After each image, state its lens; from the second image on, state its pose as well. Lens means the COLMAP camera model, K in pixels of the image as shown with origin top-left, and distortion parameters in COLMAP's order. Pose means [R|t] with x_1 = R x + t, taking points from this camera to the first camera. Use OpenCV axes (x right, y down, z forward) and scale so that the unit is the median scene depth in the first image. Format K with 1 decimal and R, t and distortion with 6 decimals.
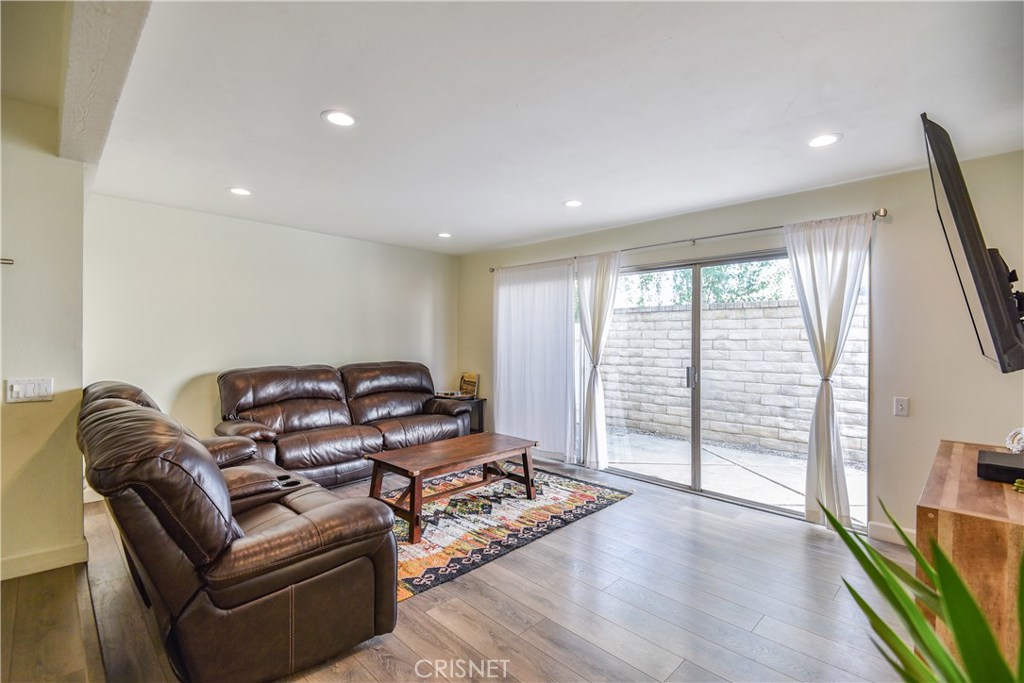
lens RADIAL K [[468.3, 0, 507.6], [0, 468.3, 336.9], [0, 0, 1]] dist [-0.003449, -0.000108]
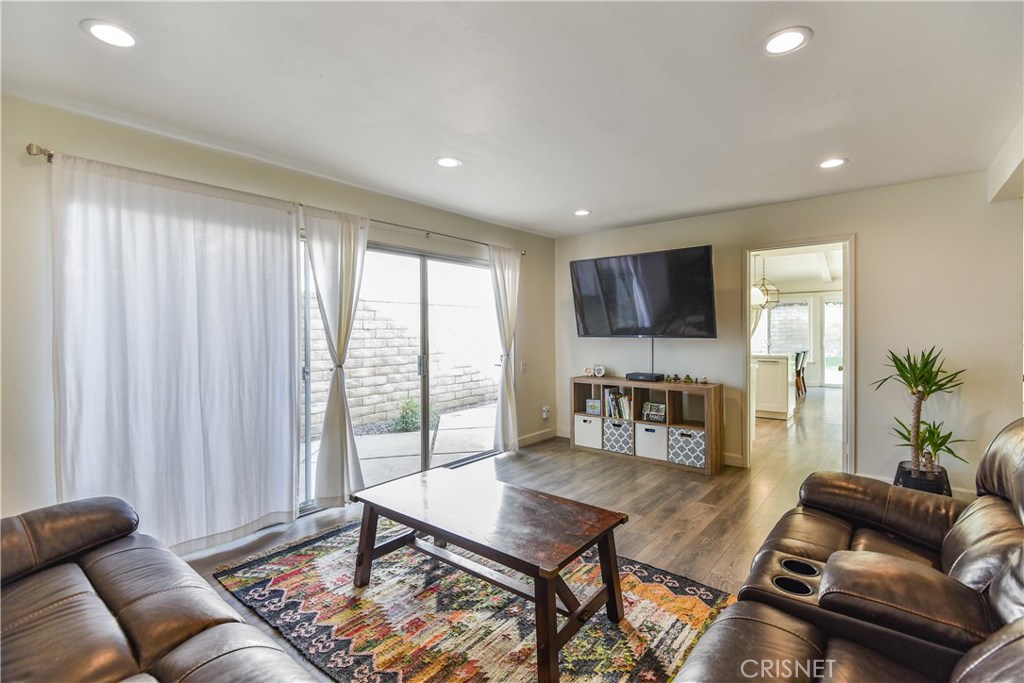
lens RADIAL K [[468.3, 0, 513.1], [0, 468.3, 343.9], [0, 0, 1]] dist [-0.003449, -0.000108]
pose [[-0.101102, -0.029041, 0.994452, -0.667102], [0.008166, 0.999516, 0.030019, 0.008077], [-0.994843, 0.011156, -0.100816, 0.942352]]
